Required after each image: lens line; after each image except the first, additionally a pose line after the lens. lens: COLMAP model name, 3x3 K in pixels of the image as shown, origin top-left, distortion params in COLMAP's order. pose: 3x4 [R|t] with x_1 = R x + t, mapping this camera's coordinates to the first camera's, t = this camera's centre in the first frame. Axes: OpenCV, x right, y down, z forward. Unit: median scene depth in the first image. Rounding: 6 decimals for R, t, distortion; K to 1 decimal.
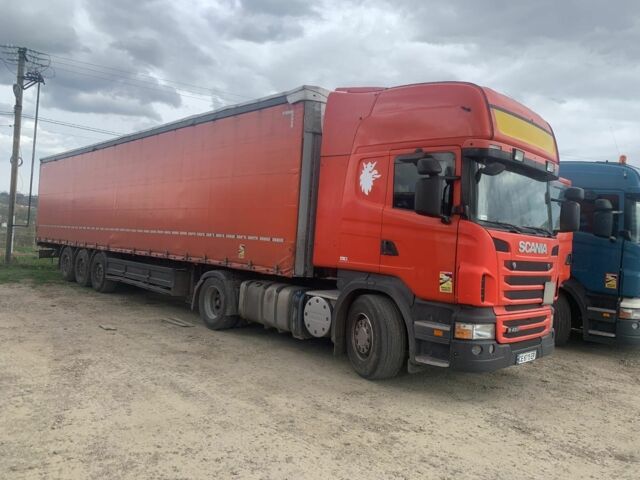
lens RADIAL K [[547.2, 0, 320.0], [0, 547.2, 240.0], [0, 0, 1]] dist [0.008644, -0.001265]
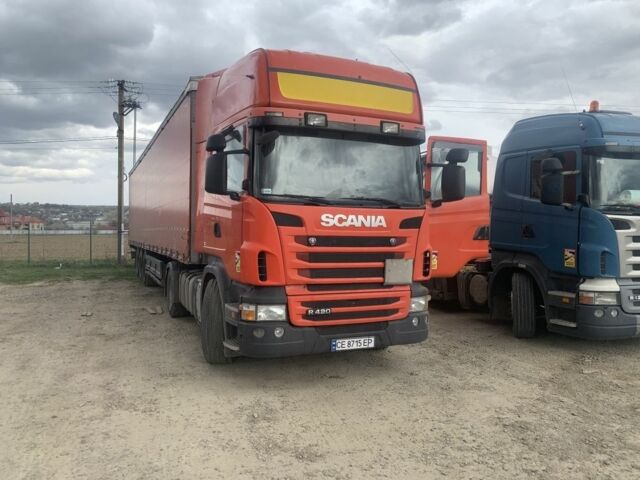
lens RADIAL K [[547.2, 0, 320.0], [0, 547.2, 240.0], [0, 0, 1]] dist [0.008644, -0.001265]
pose [[0.929226, -0.047084, -0.366501, 0.646011], [0.048374, 0.998813, -0.005670, 0.046581], [0.366333, -0.012461, 0.930400, 0.152179]]
